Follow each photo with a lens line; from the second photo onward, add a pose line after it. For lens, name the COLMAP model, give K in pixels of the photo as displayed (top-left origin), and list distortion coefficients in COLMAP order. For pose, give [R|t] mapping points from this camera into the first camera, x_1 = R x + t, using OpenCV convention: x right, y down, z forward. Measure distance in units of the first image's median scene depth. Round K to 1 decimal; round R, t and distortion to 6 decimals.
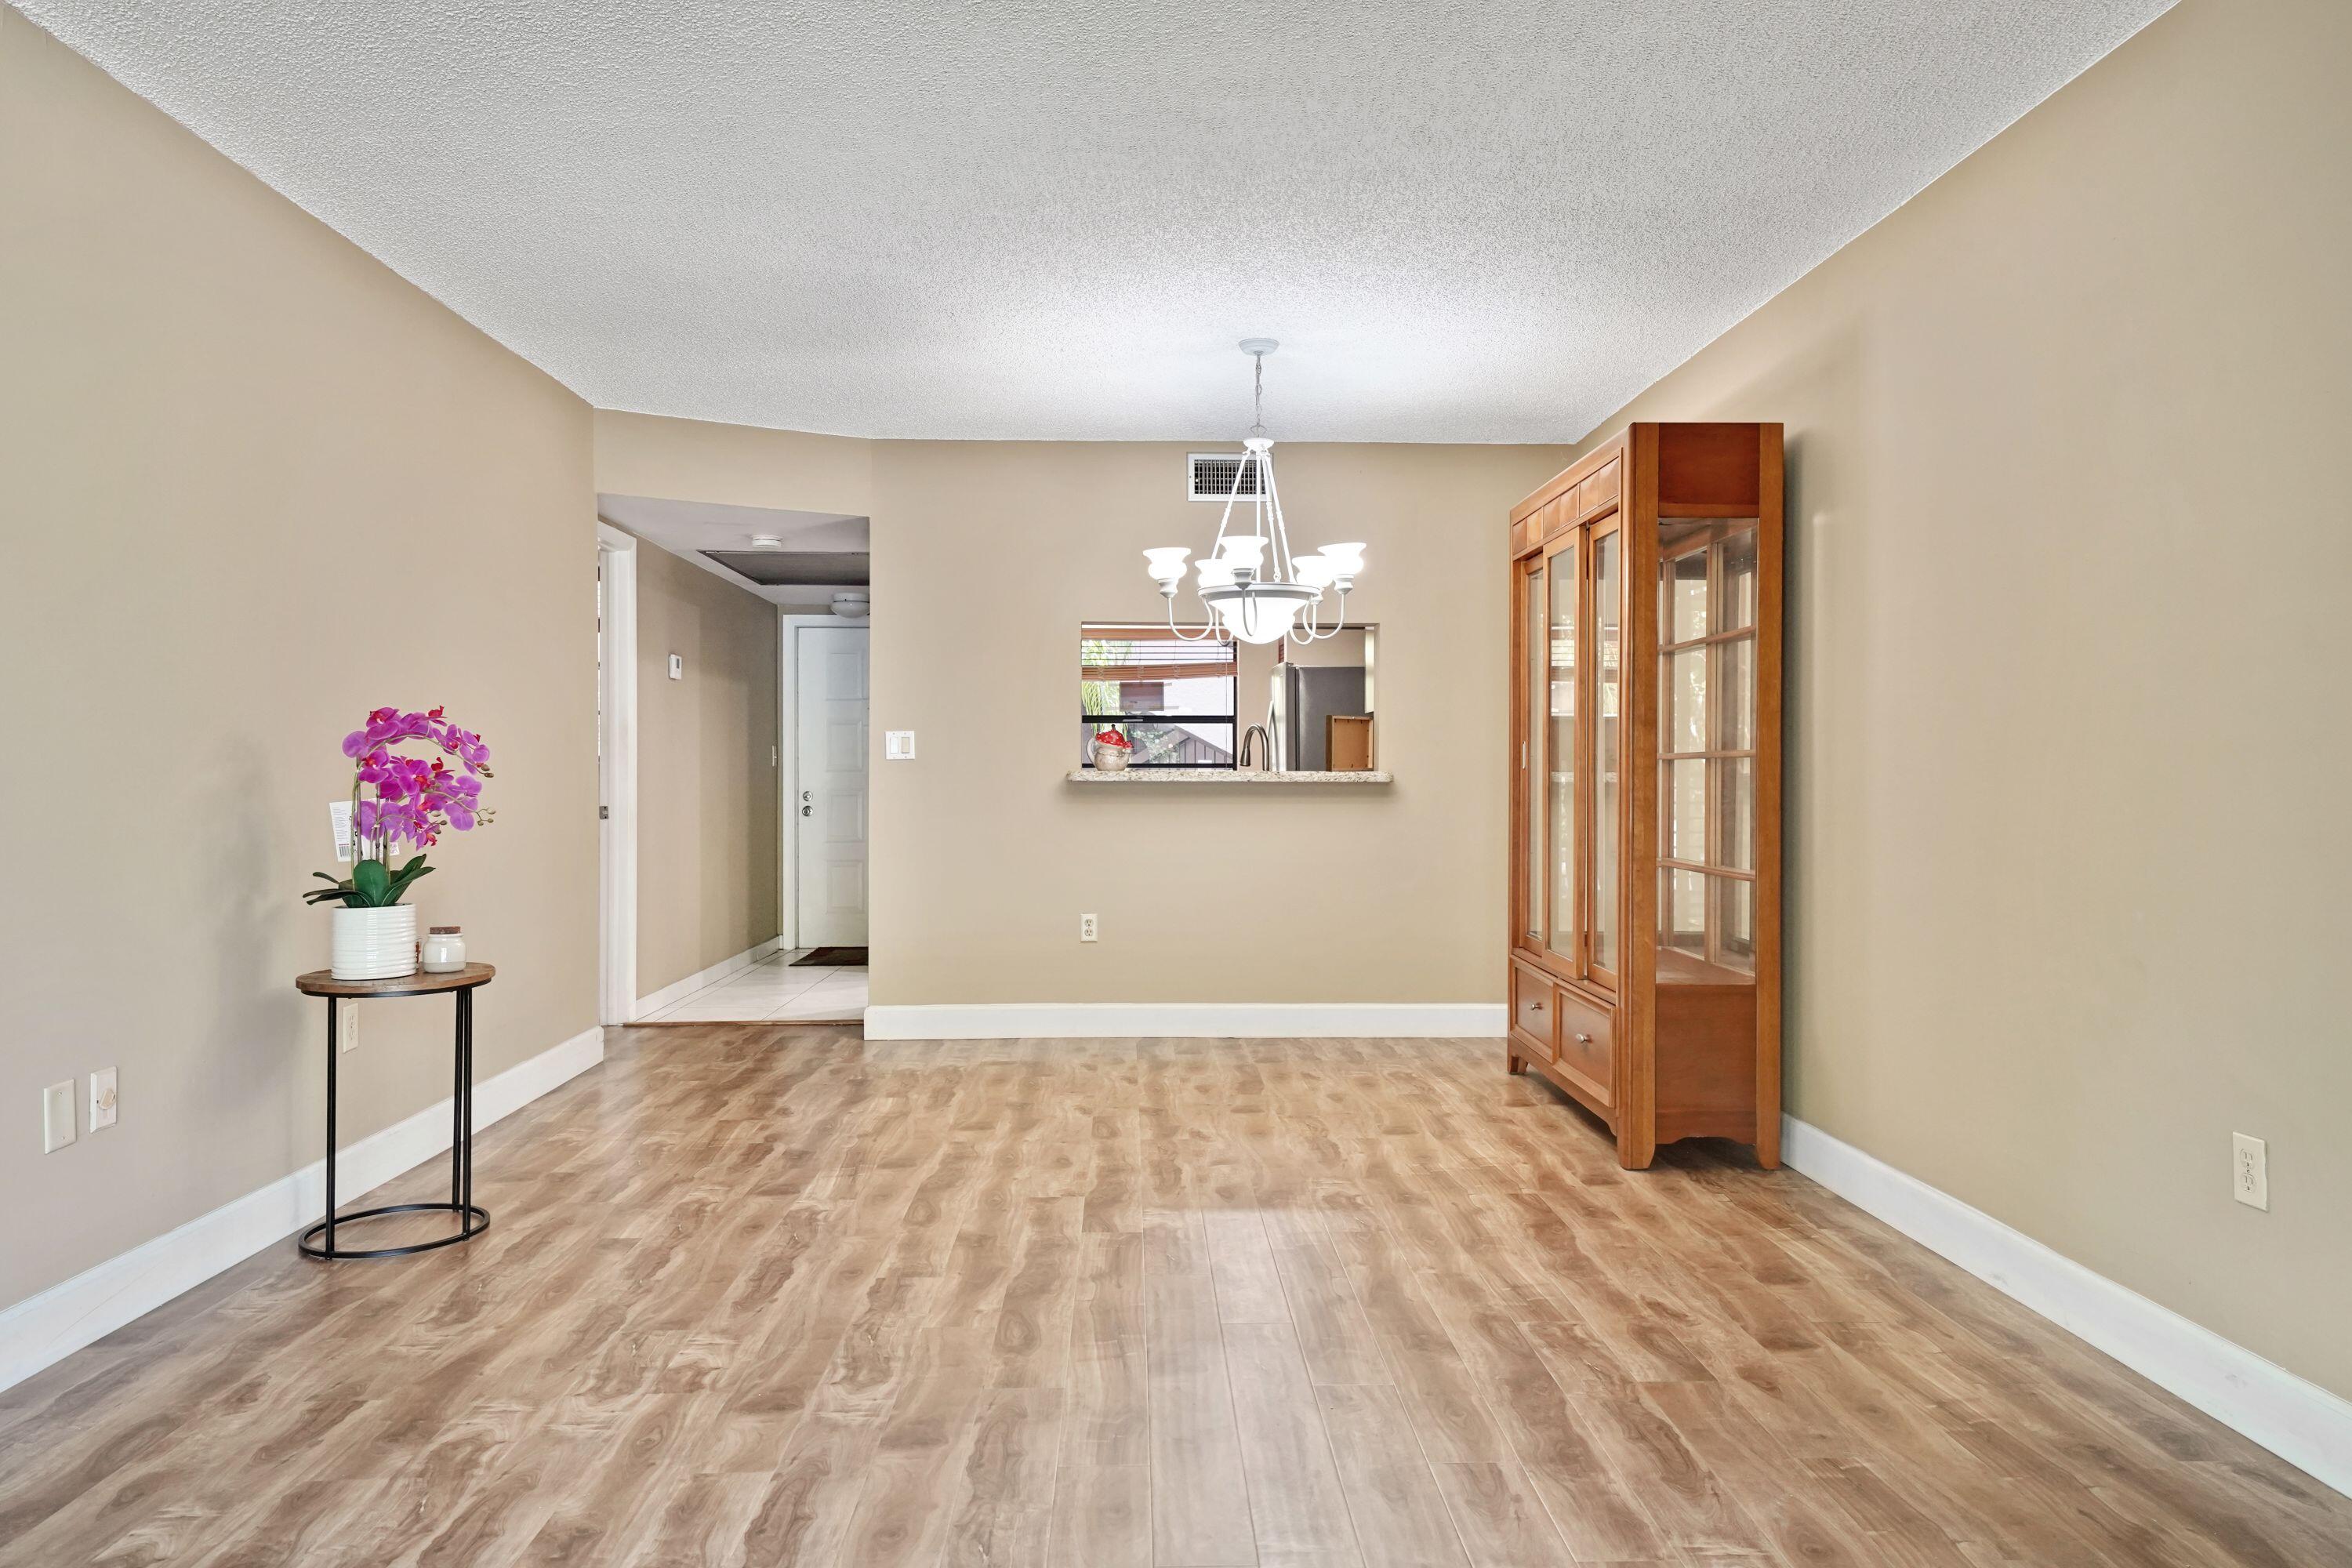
lens RADIAL K [[1554.1, 0, 1176.9], [0, 1554.1, 783.4], [0, 0, 1]] dist [0.030520, 0.003427]
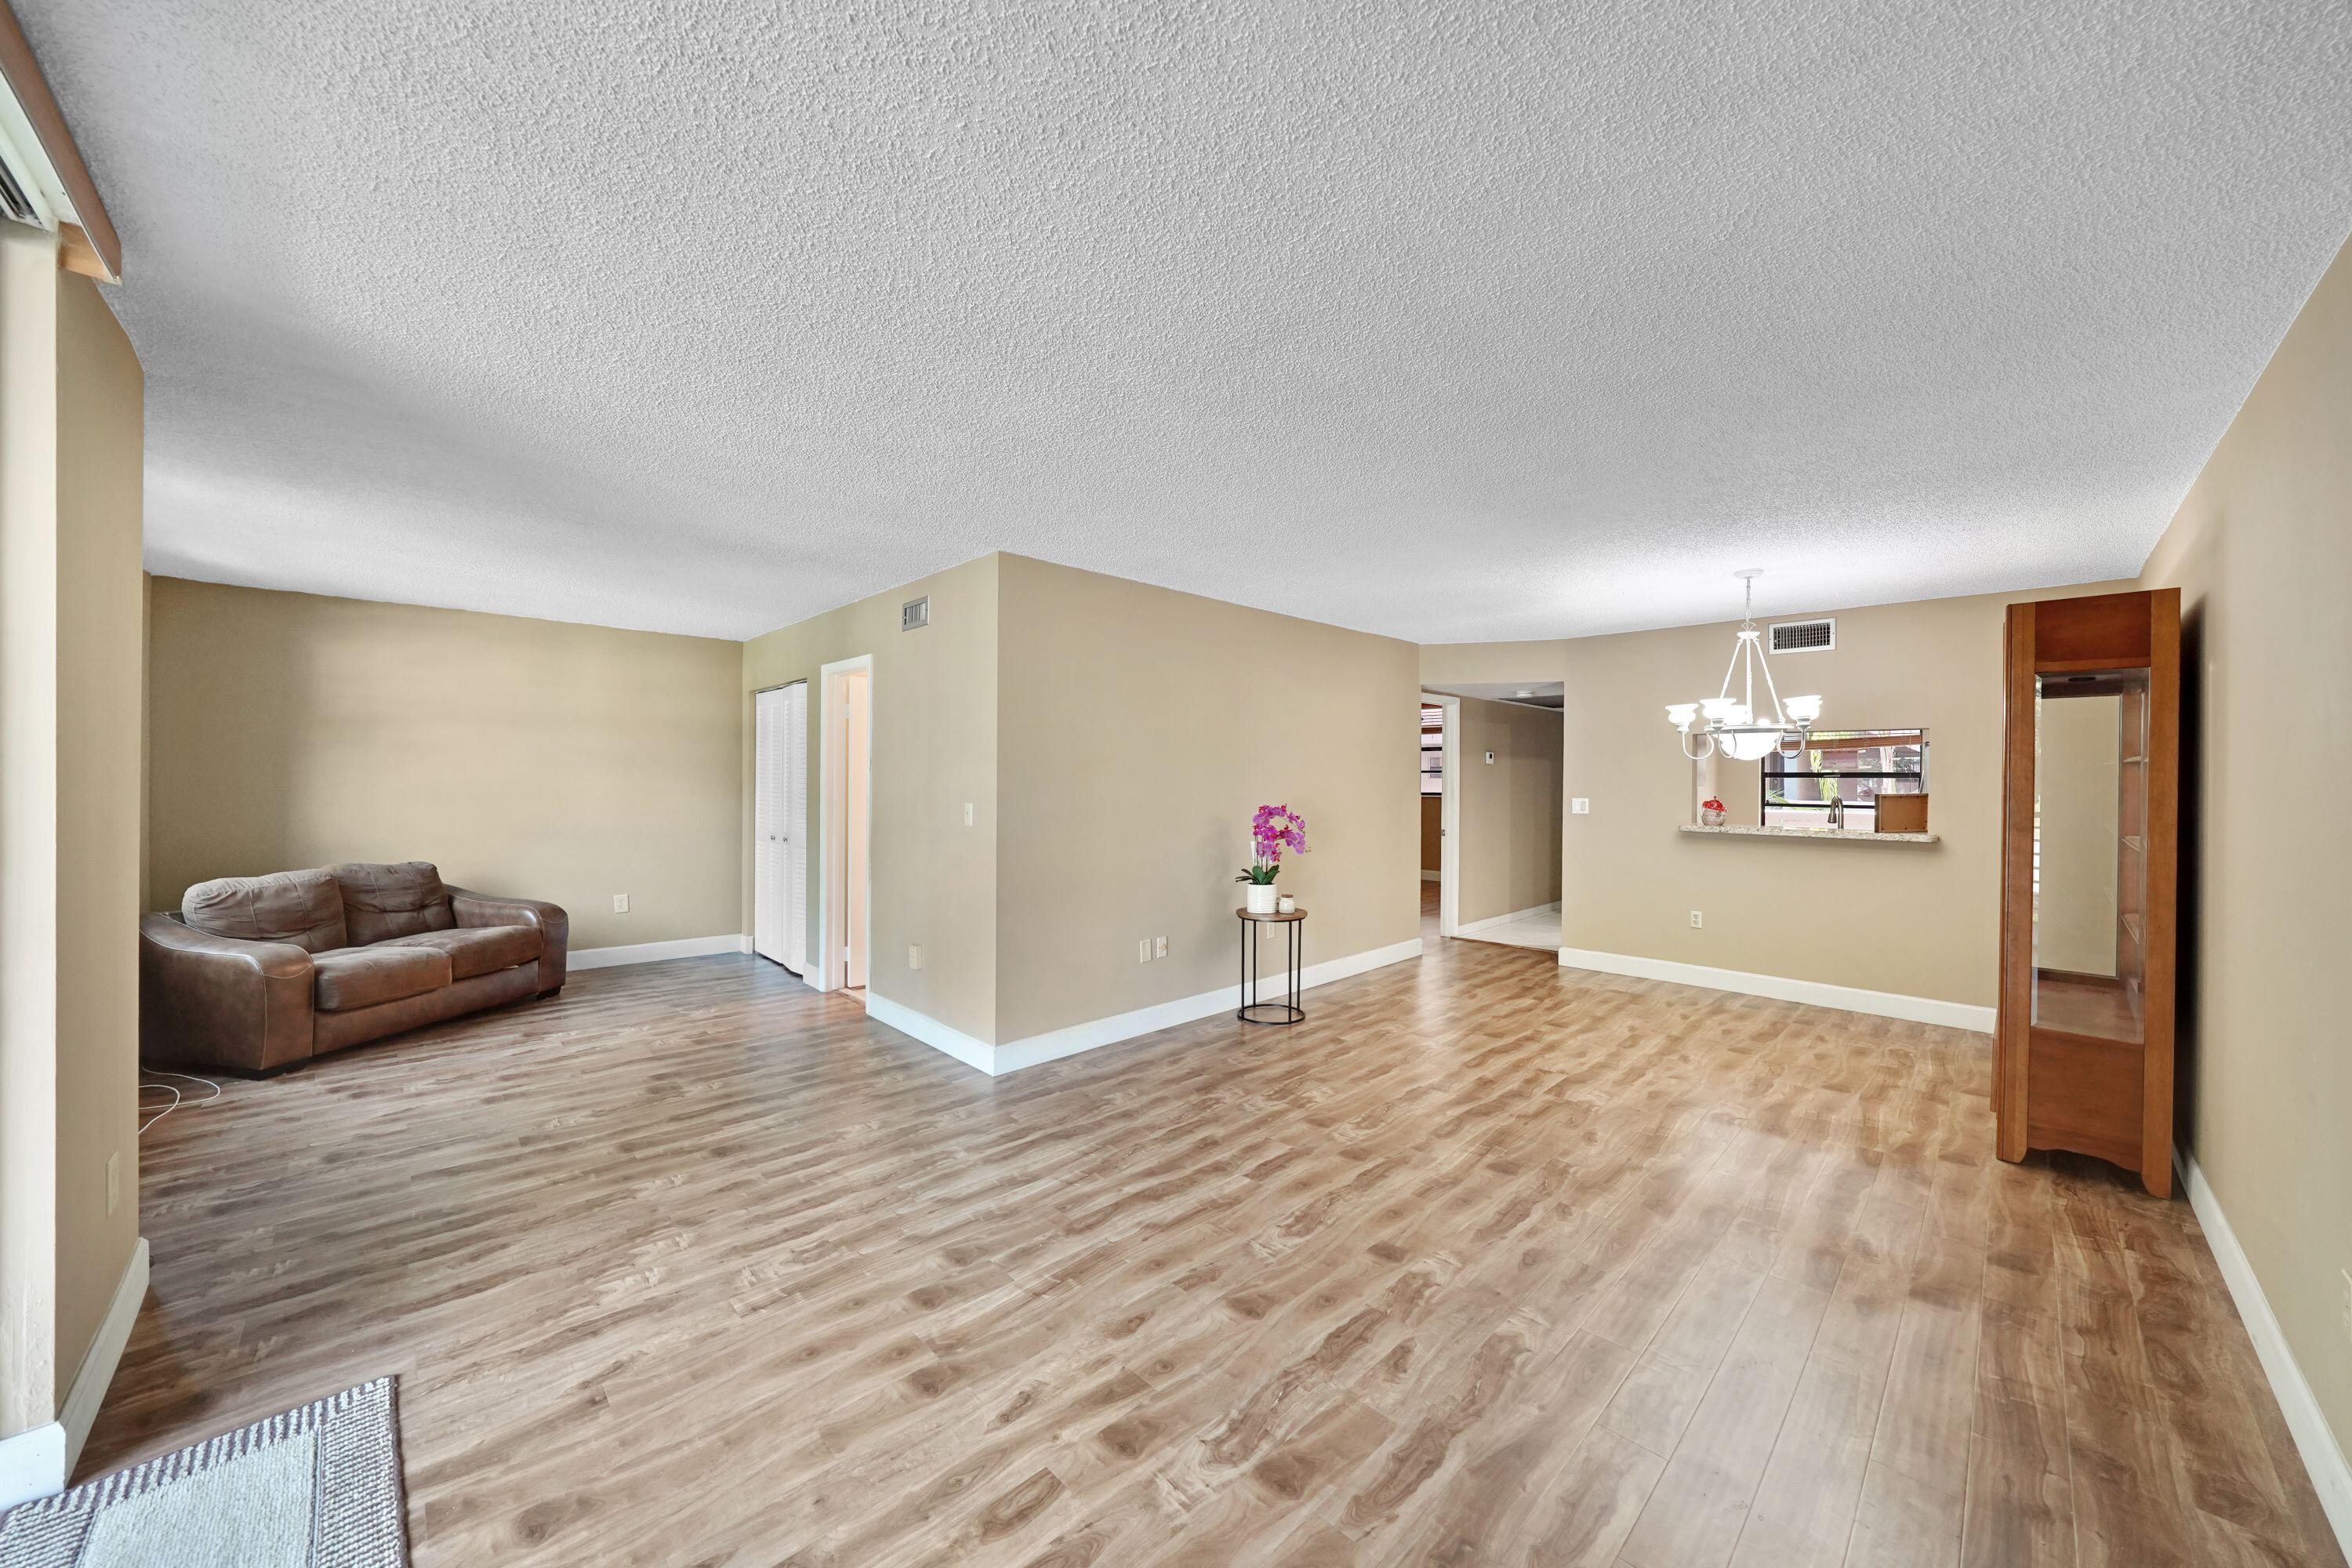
lens RADIAL K [[834.0, 0, 1175.8], [0, 834.0, 782.5], [0, 0, 1]] dist [-0.011282, 0.000344]
pose [[0.676666, 0.005429, -0.736270, 0.368228], [-0.008189, 0.999966, -0.000152, -0.080905], [0.736244, 0.006133, 0.676688, -0.007343]]
